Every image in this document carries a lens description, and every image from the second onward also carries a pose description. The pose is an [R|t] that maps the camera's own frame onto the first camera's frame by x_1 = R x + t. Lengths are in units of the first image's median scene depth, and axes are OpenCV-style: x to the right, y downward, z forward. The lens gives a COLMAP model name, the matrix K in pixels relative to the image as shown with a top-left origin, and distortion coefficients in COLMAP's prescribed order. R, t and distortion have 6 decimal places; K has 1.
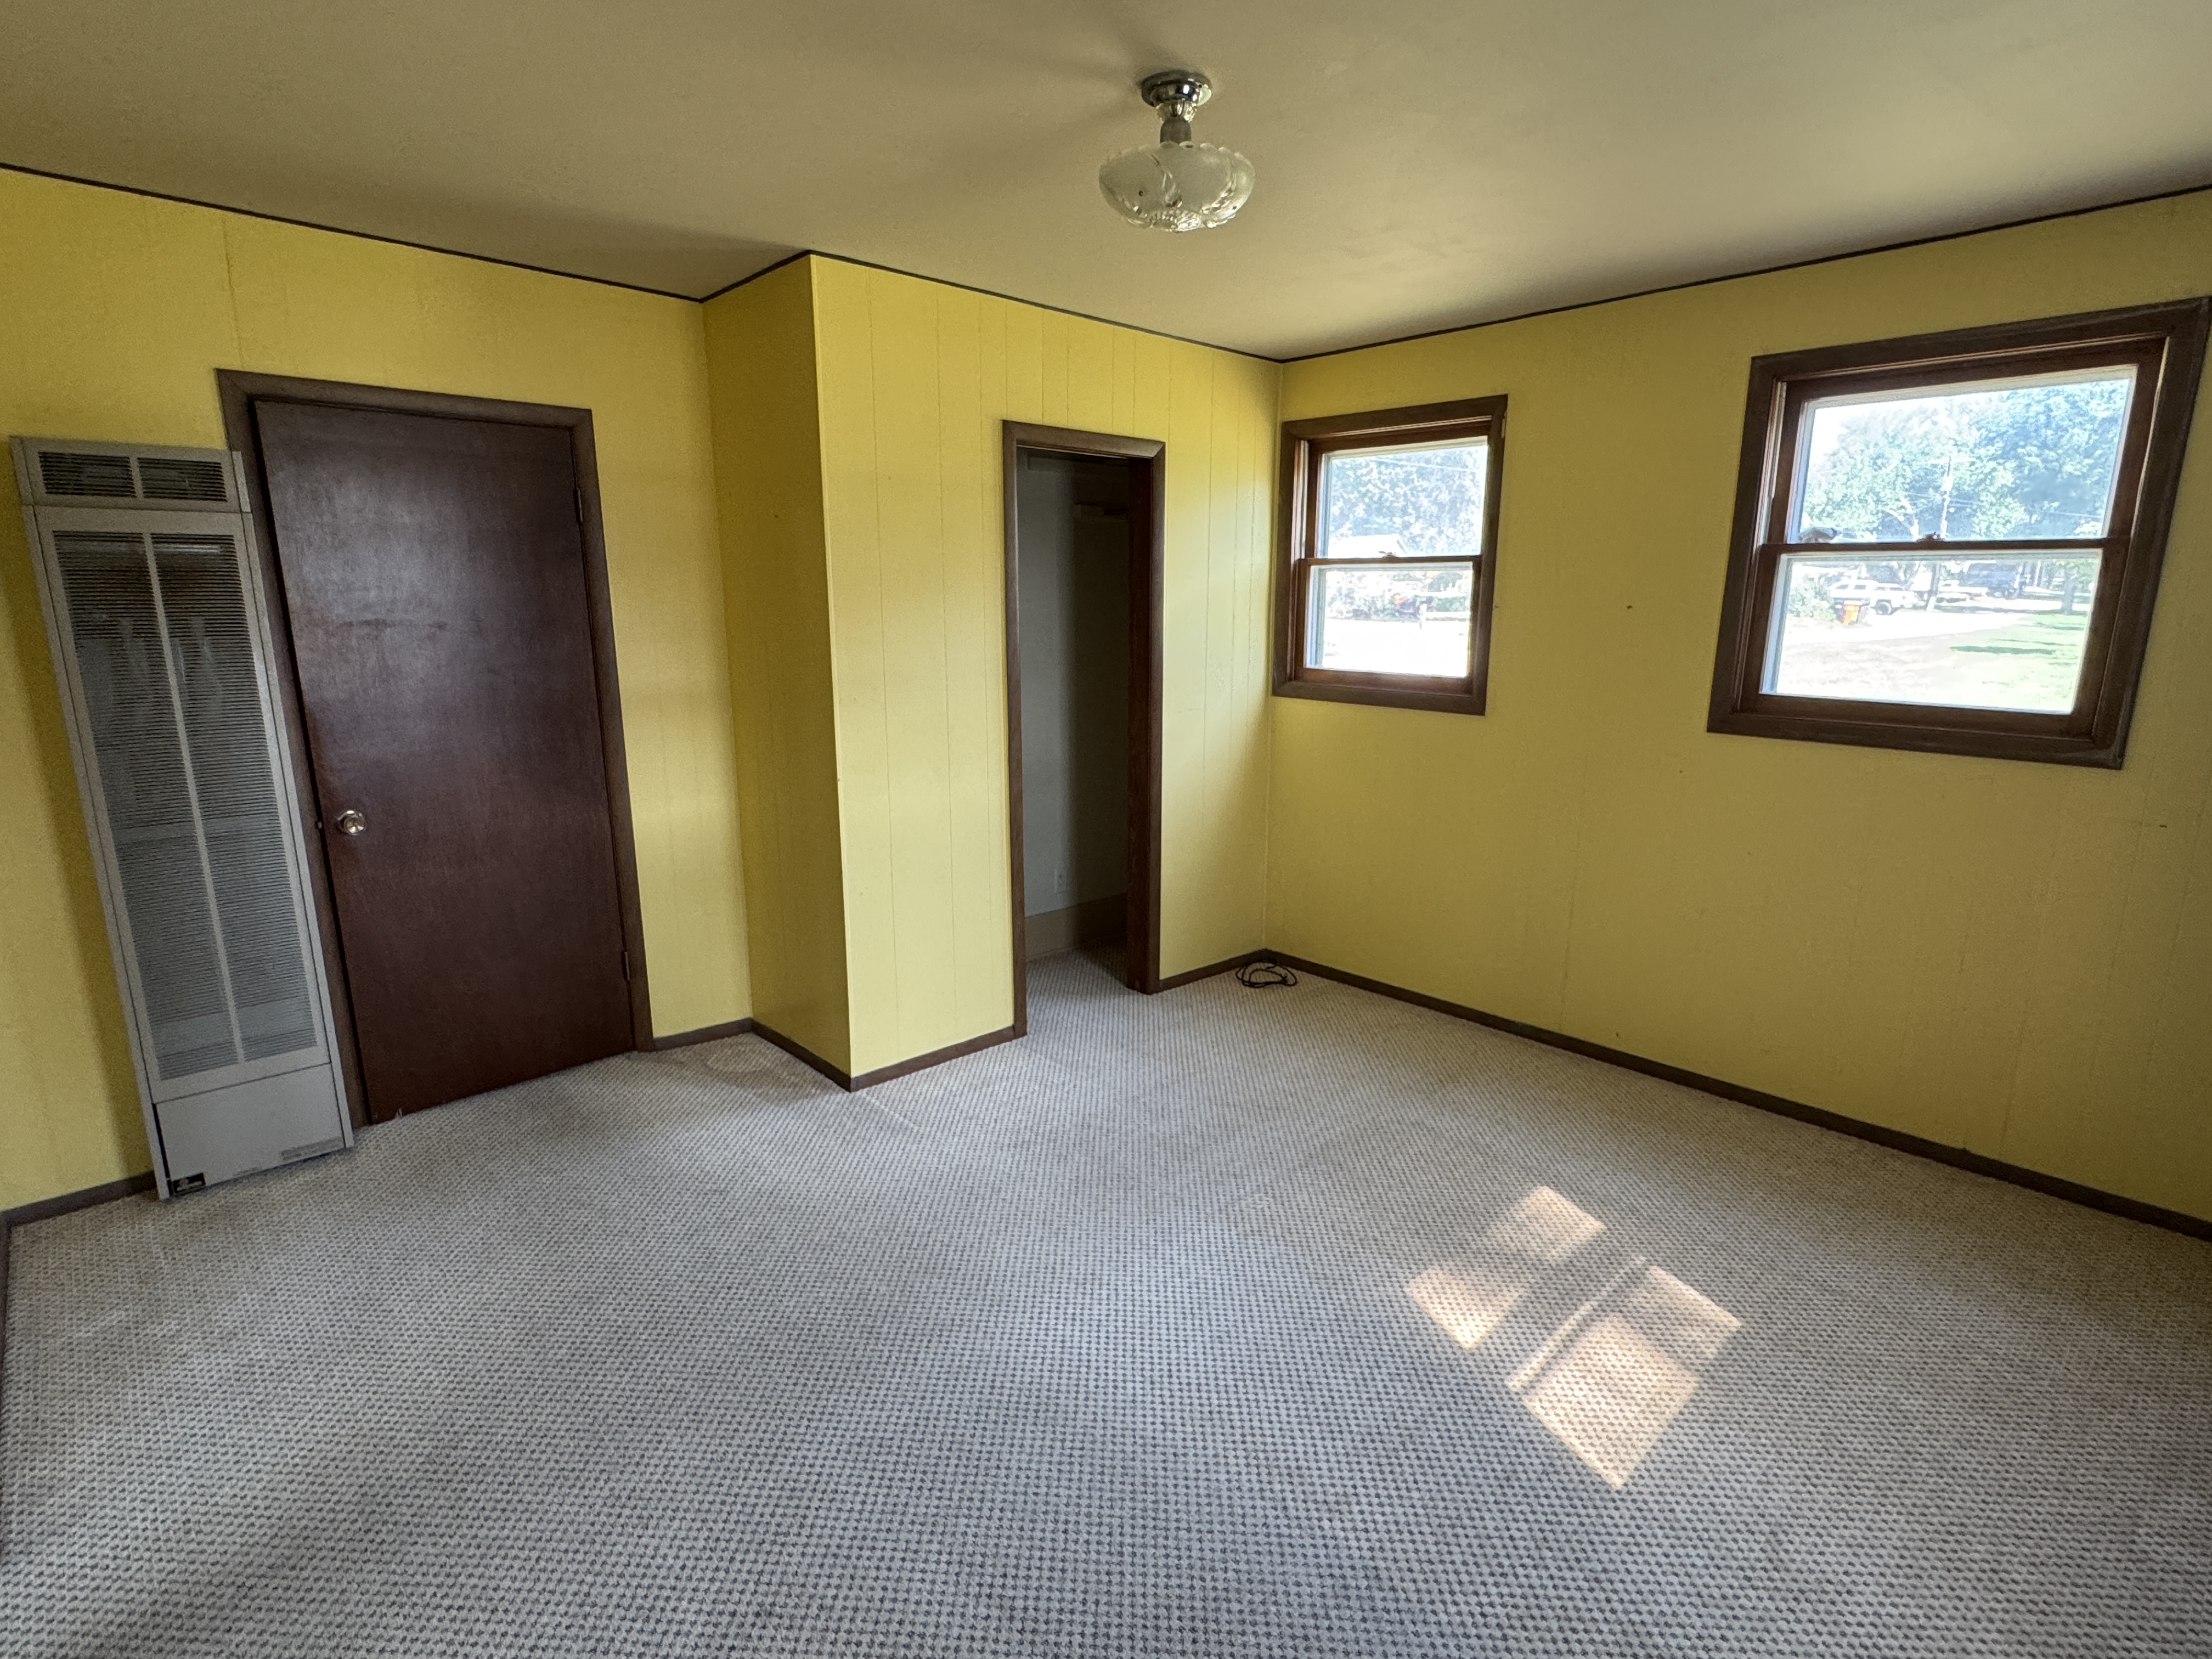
lens RADIAL K [[1091.2, 0, 1099.7], [0, 1091.2, 834.8], [0, 0, 1]] dist [-0.001193, -0.001182]
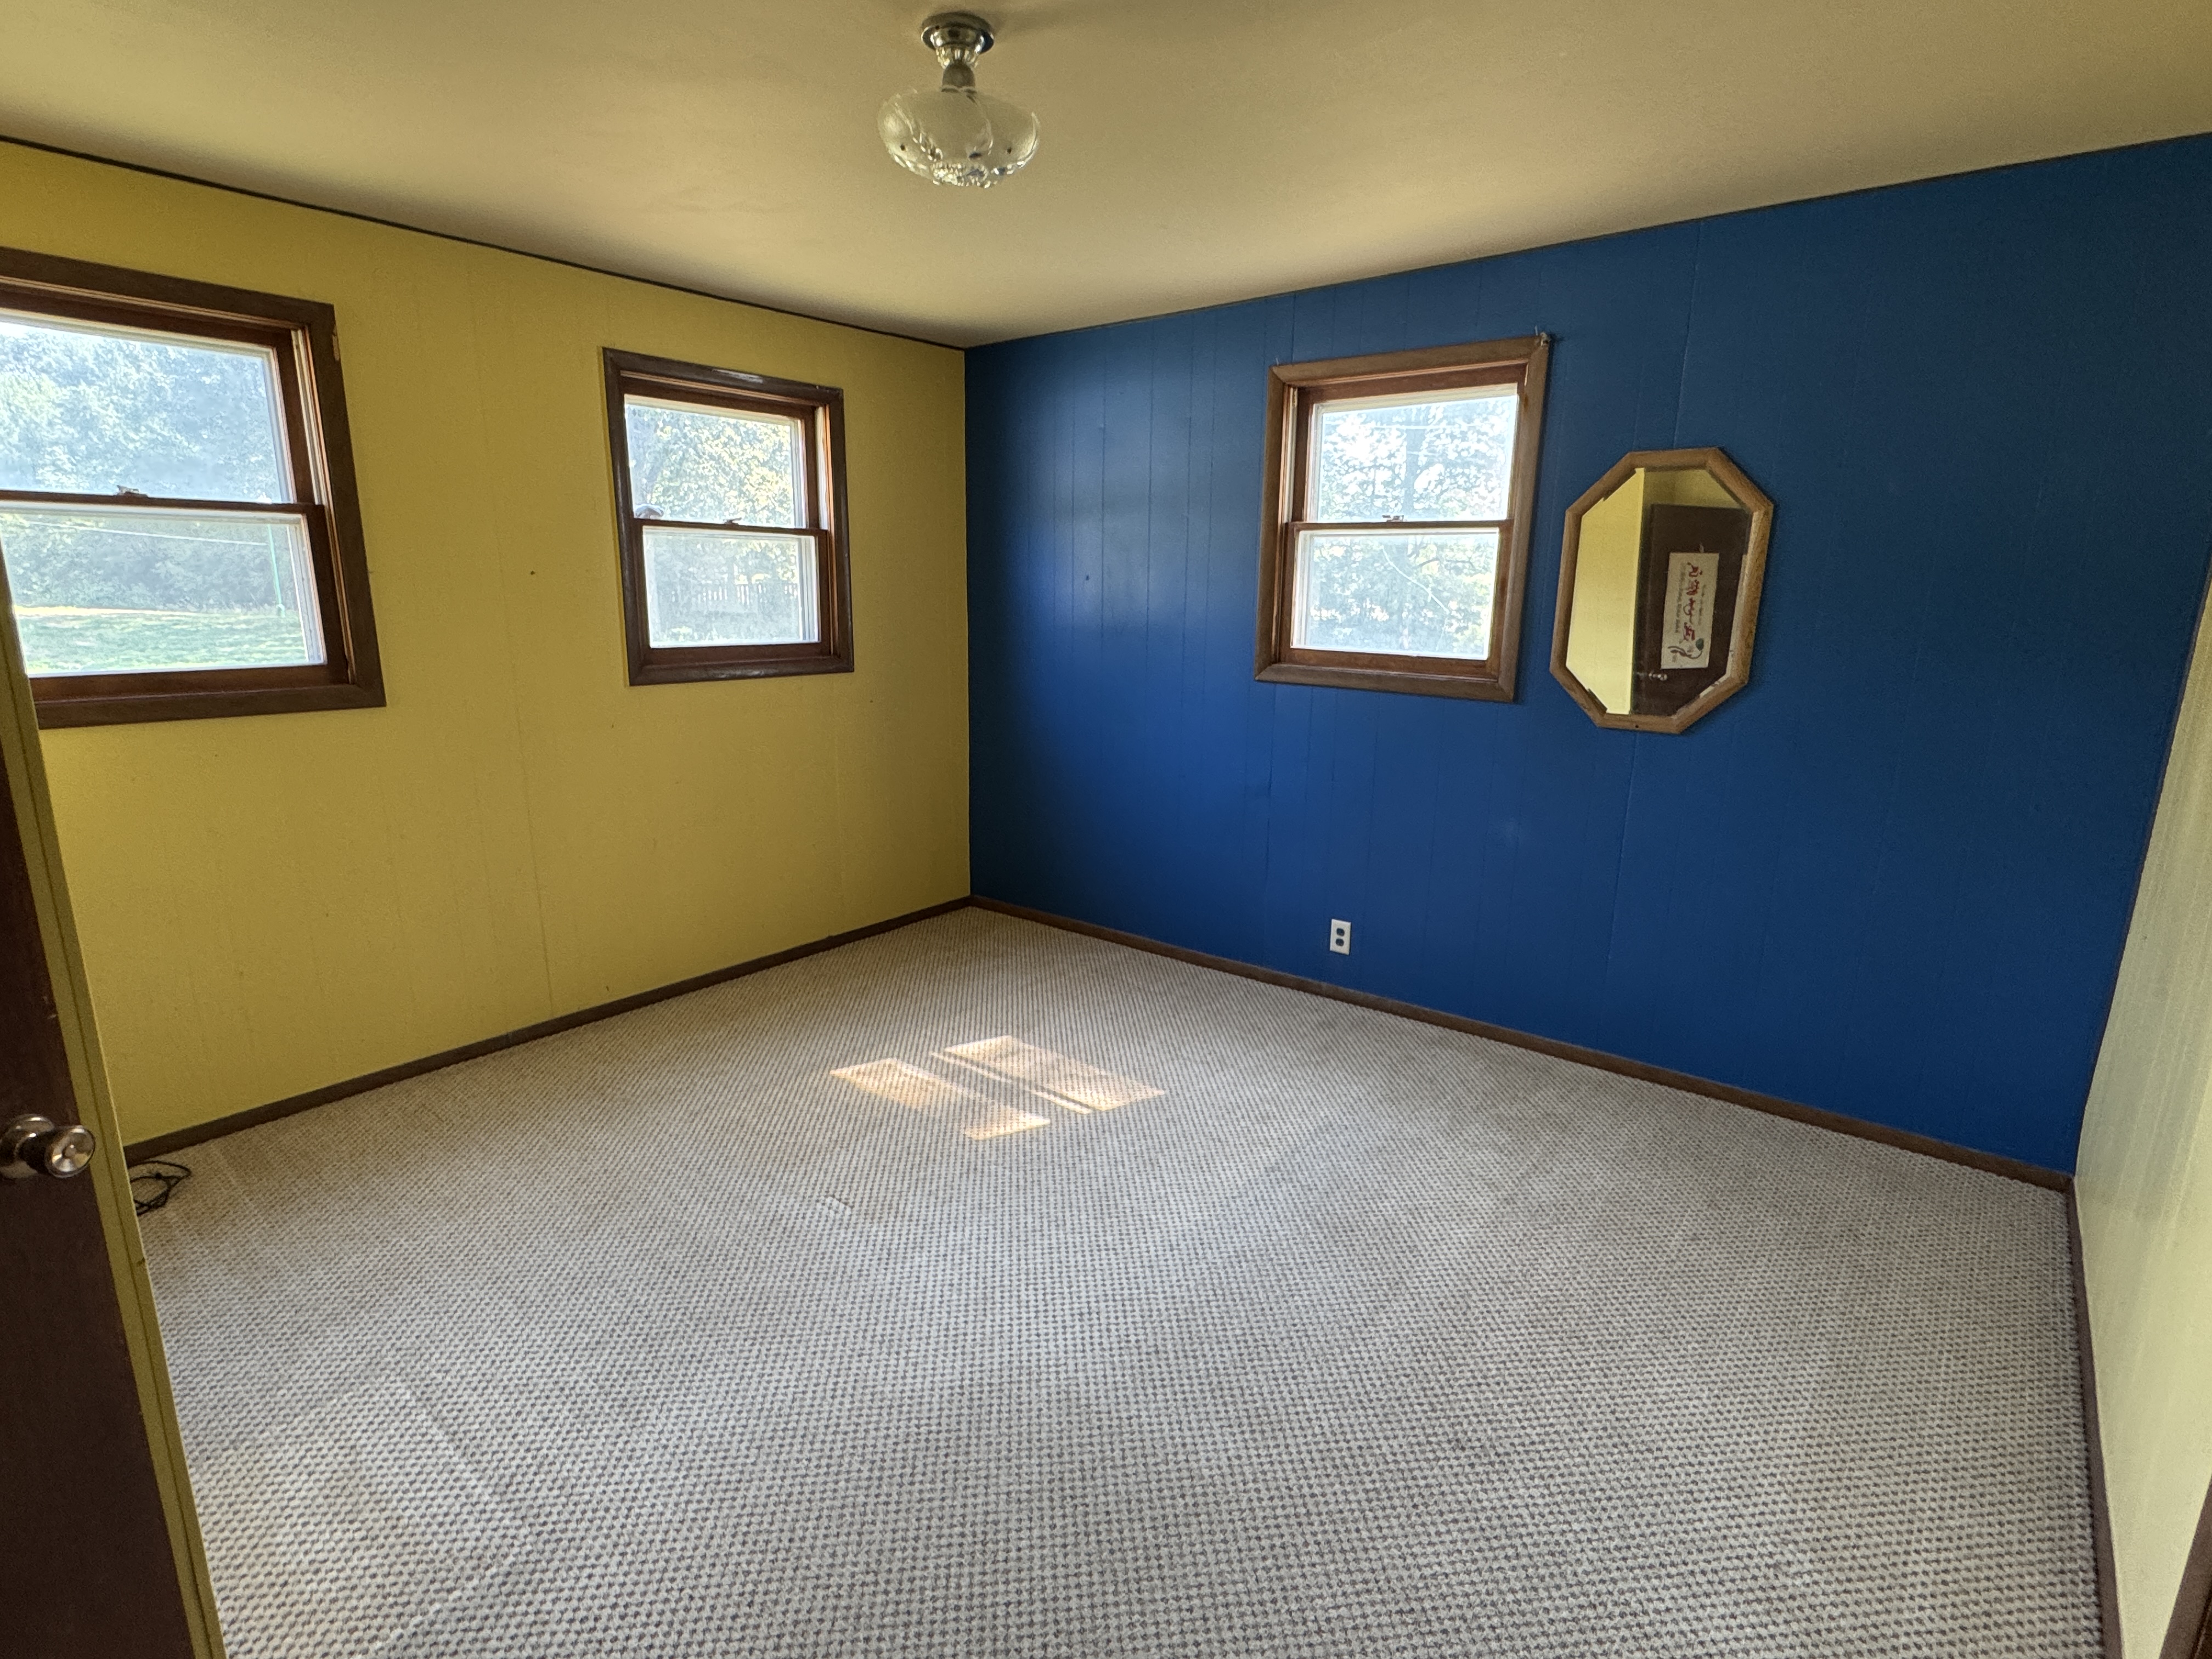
lens RADIAL K [[1091.2, 0, 1109.9], [0, 1091.2, 831.3], [0, 0, 1]] dist [-0.001193, -0.001182]
pose [[-0.138899, -0.228425, 0.963602, -0.744642], [0.199119, 0.946720, 0.253125, -0.167258], [-0.970082, 0.227030, -0.086014, 0.795716]]
